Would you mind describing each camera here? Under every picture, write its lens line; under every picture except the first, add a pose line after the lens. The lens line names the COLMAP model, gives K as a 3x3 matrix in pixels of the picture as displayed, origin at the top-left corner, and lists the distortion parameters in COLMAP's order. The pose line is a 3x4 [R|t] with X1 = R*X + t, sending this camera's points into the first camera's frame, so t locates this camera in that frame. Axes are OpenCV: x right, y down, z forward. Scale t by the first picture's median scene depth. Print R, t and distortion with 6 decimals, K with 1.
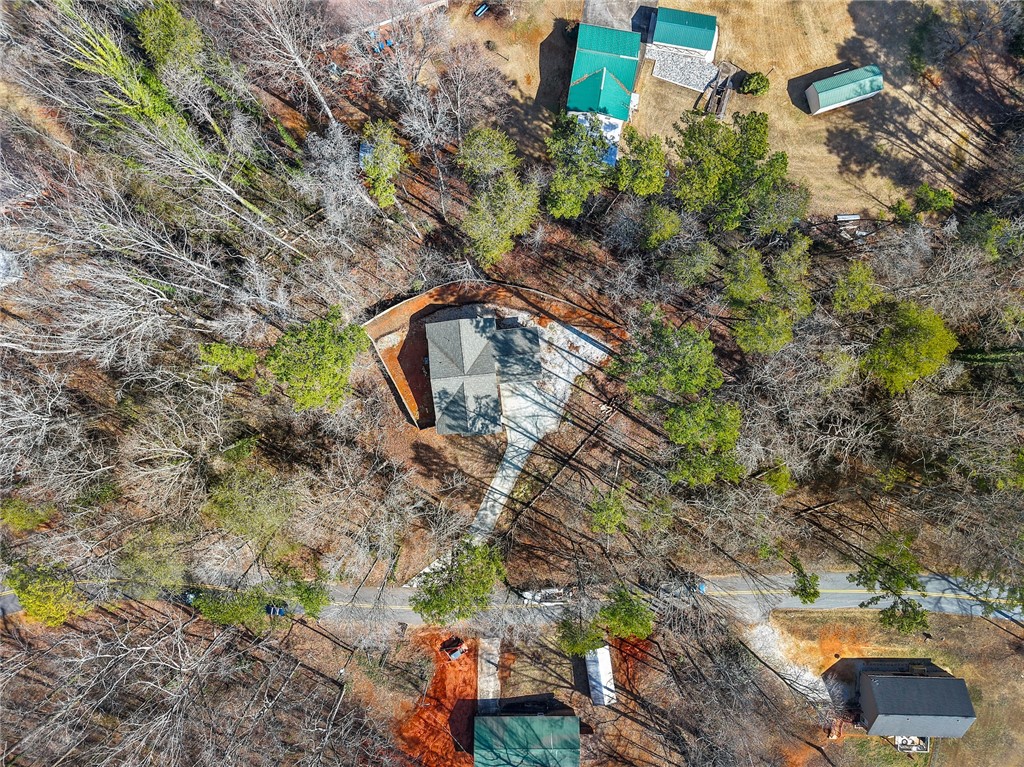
lens RADIAL K [[681.8, 0, 519.5], [0, 681.8, 381.1], [0, 0, 1]] dist [-0.000408, -0.004710]
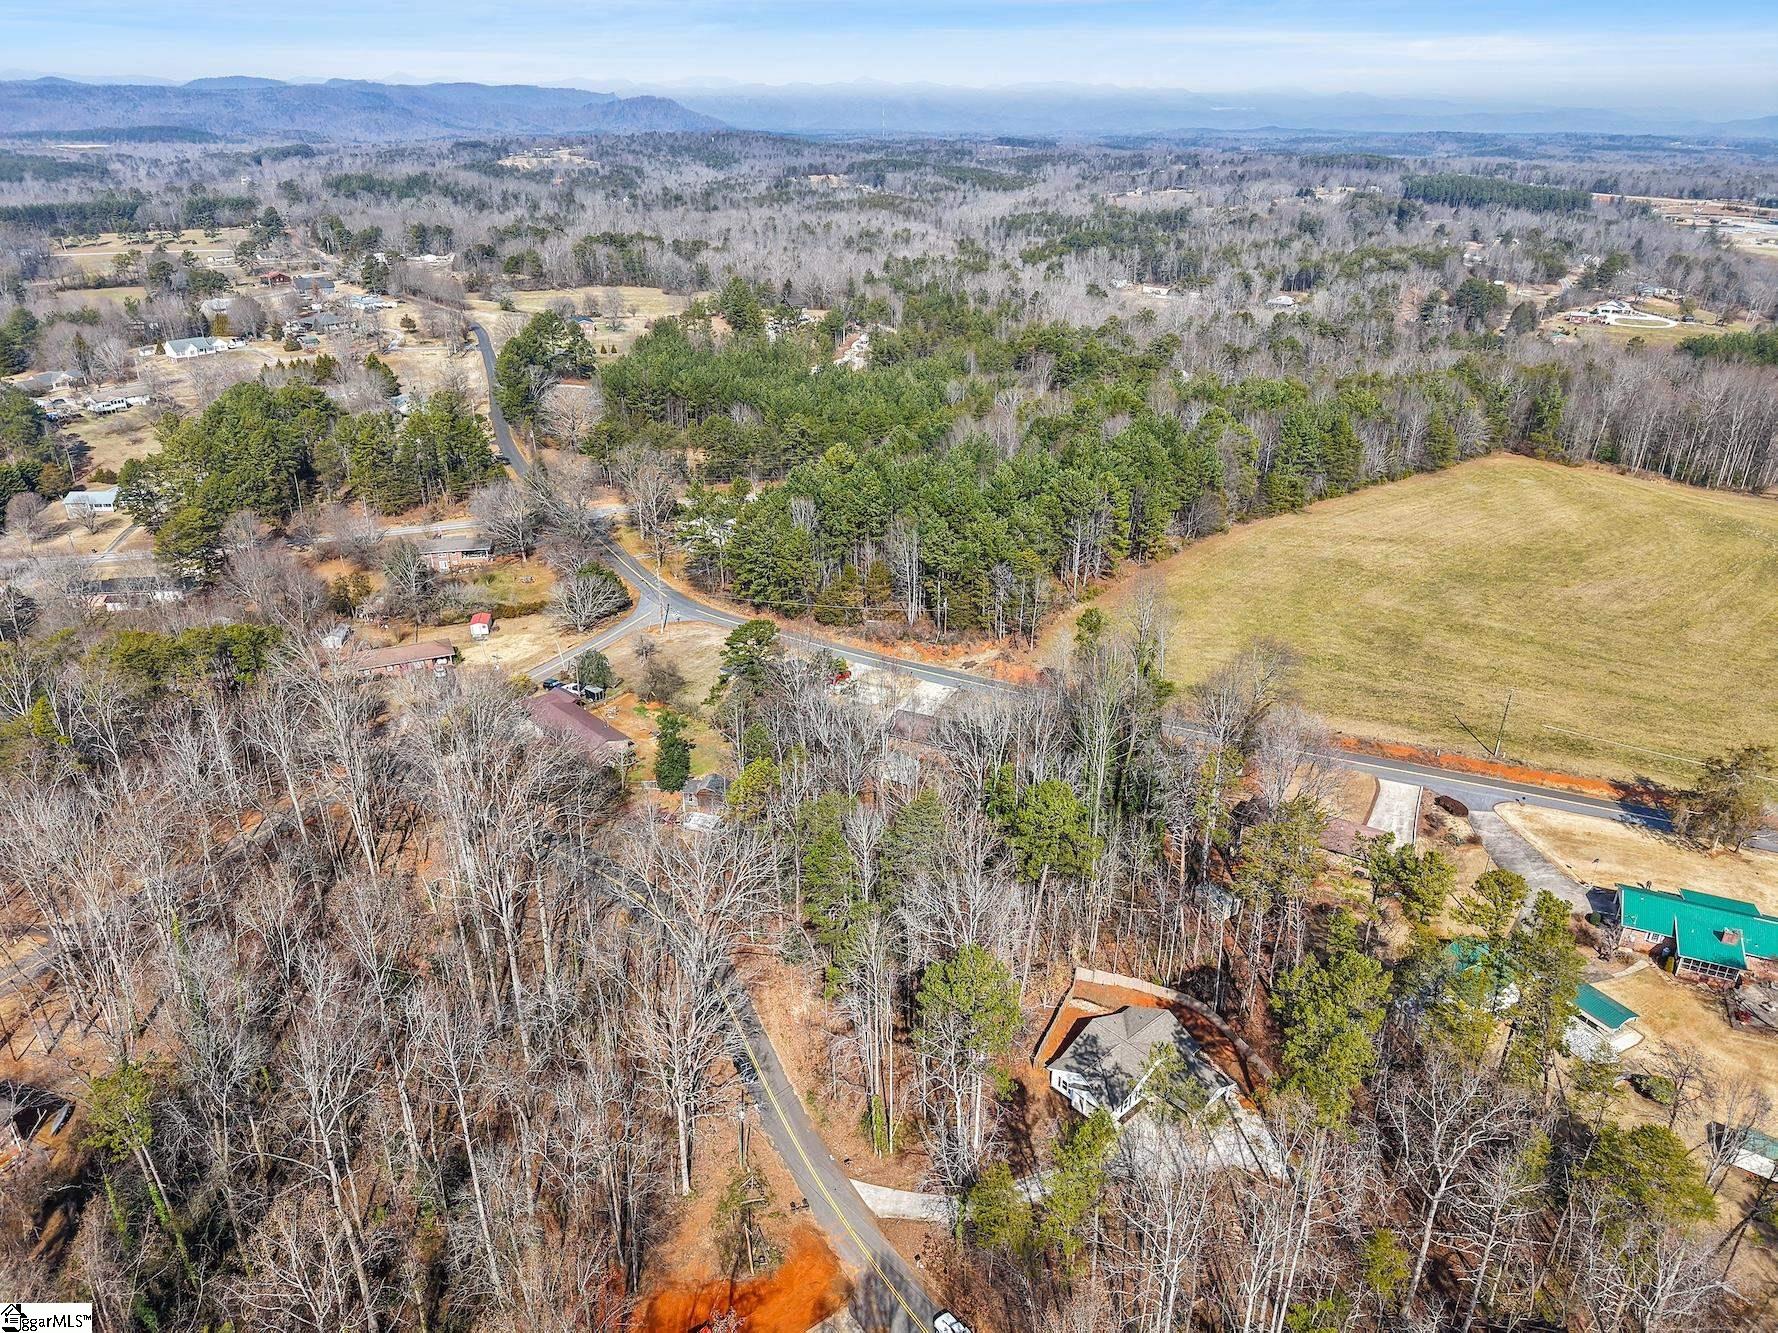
lens RADIAL K [[1155.1, 0, 889.0], [0, 1155.1, 666.5], [0, 0, 1]] dist [-0.009096, -0.003034]
pose [[0.589505, 0.308554, -0.746511, 0.606904], [-0.807167, 0.260553, -0.529711, 0.787155], [0.031061, 0.914826, 0.402652, 0.014930]]
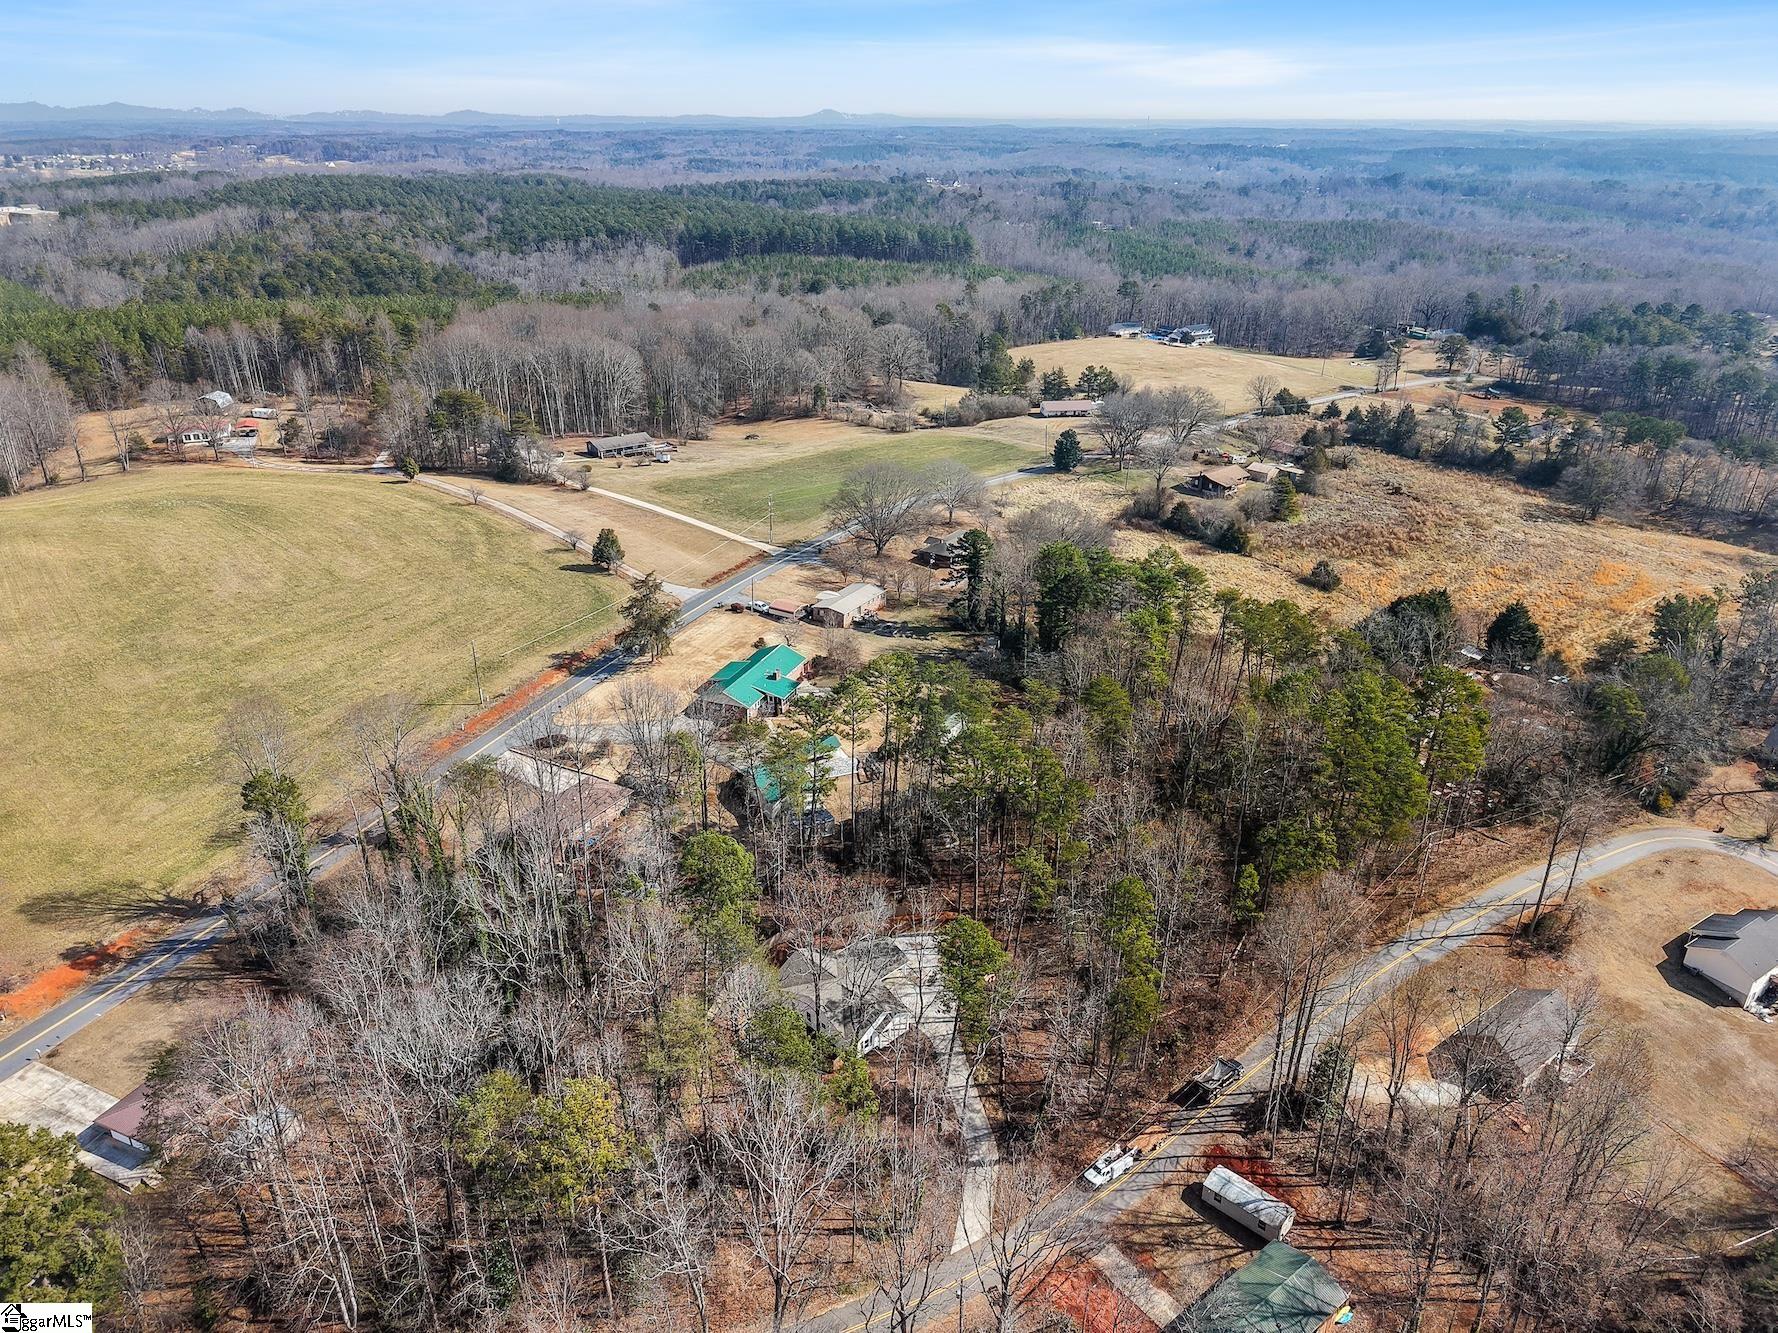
lens RADIAL K [[1183.8, 0, 902.0], [0, 1183.8, 662.3], [0, 0, 1]] dist [-0.000408, -0.004710]
pose [[0.776074, -0.277659, 0.566228, -0.709213], [0.630624, 0.335021, -0.700053, 0.897988], [0.004678, 0.900370, 0.435100, -0.016106]]
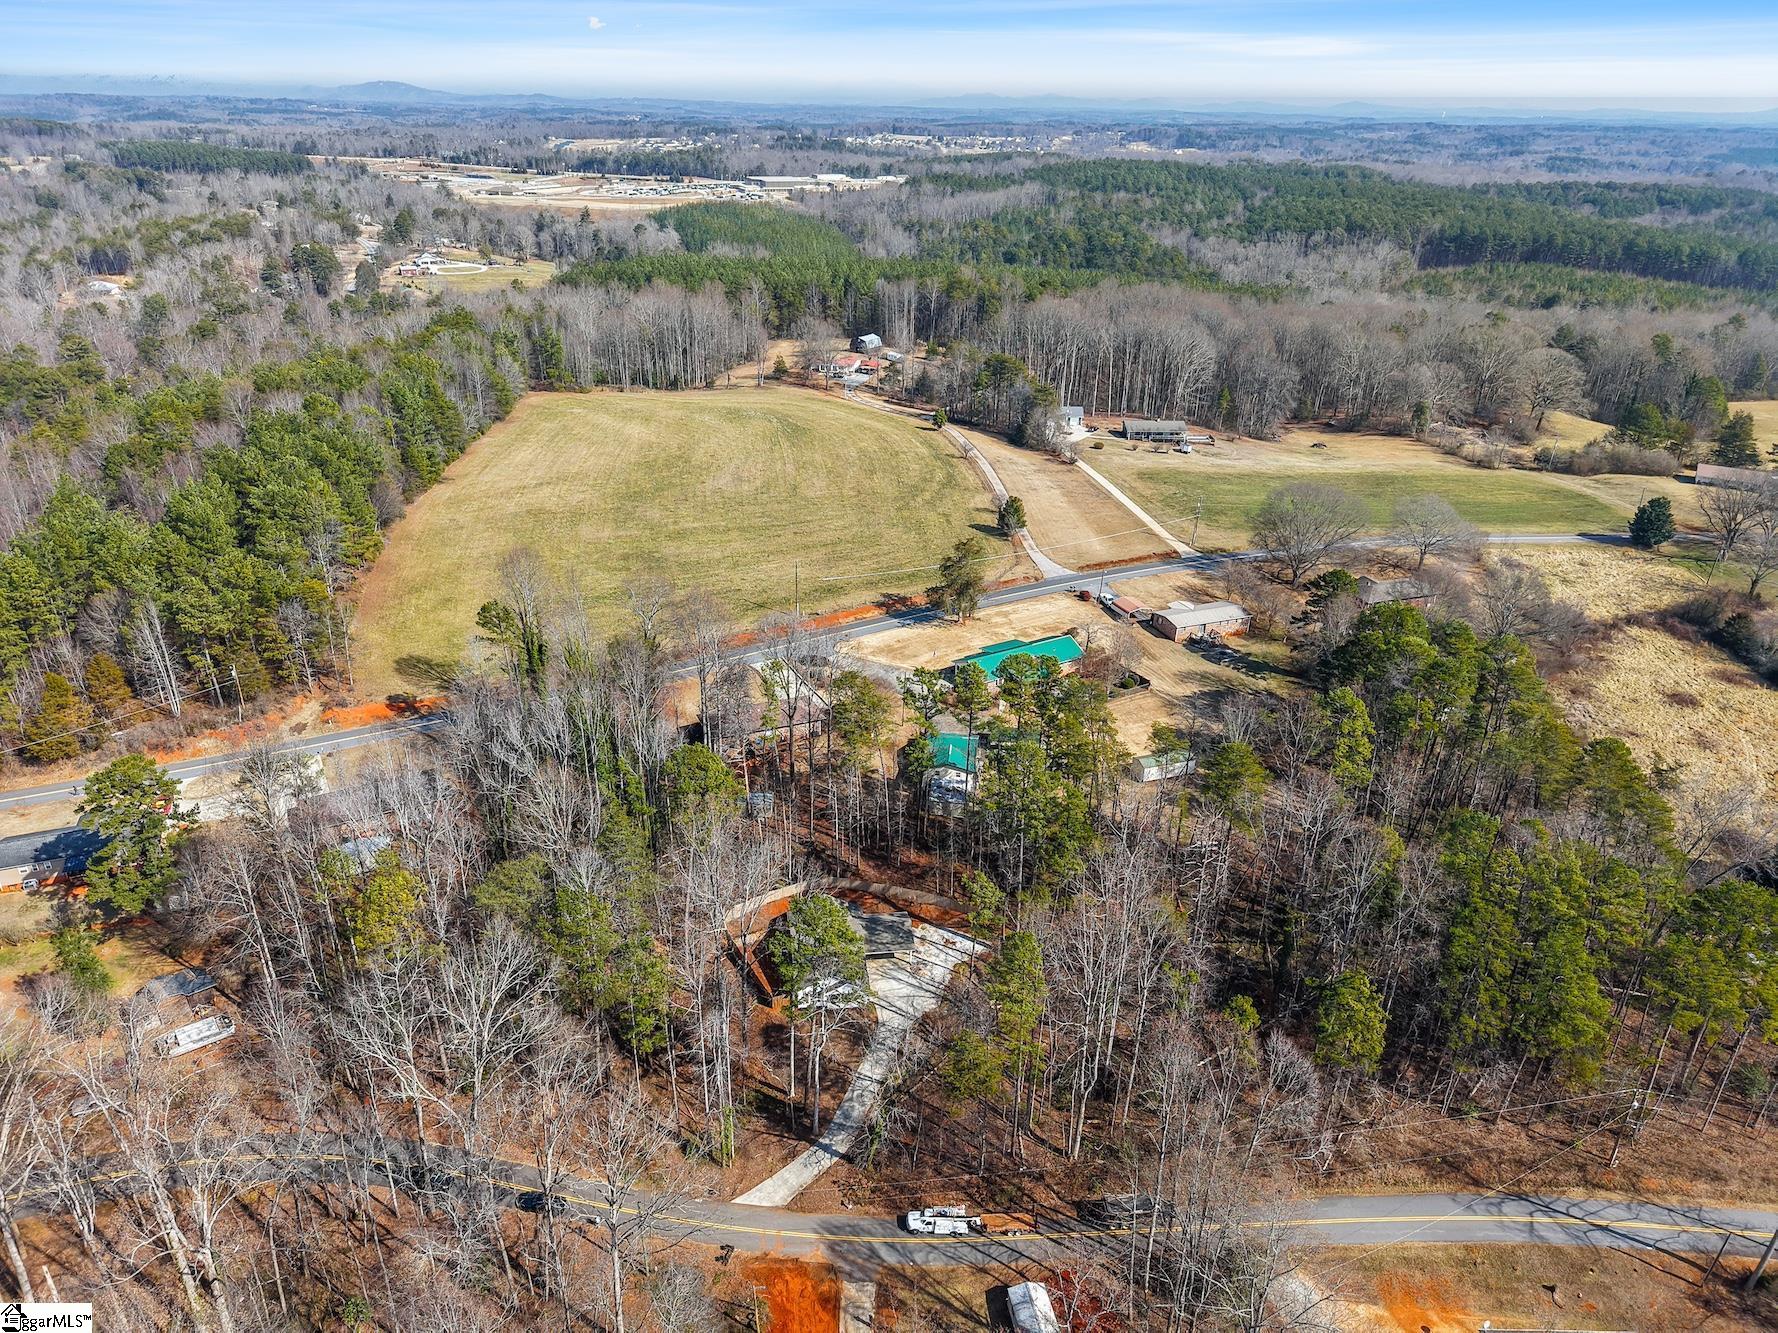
lens RADIAL K [[1155.1, 0, 889.0], [0, 1155.1, 666.5], [0, 0, 1]] dist [-0.009096, -0.003034]
pose [[0.999349, -0.025320, 0.025712, -0.029139], [0.034327, 0.447265, -0.893742, 1.122897], [0.011130, 0.894043, 0.447843, -0.000109]]
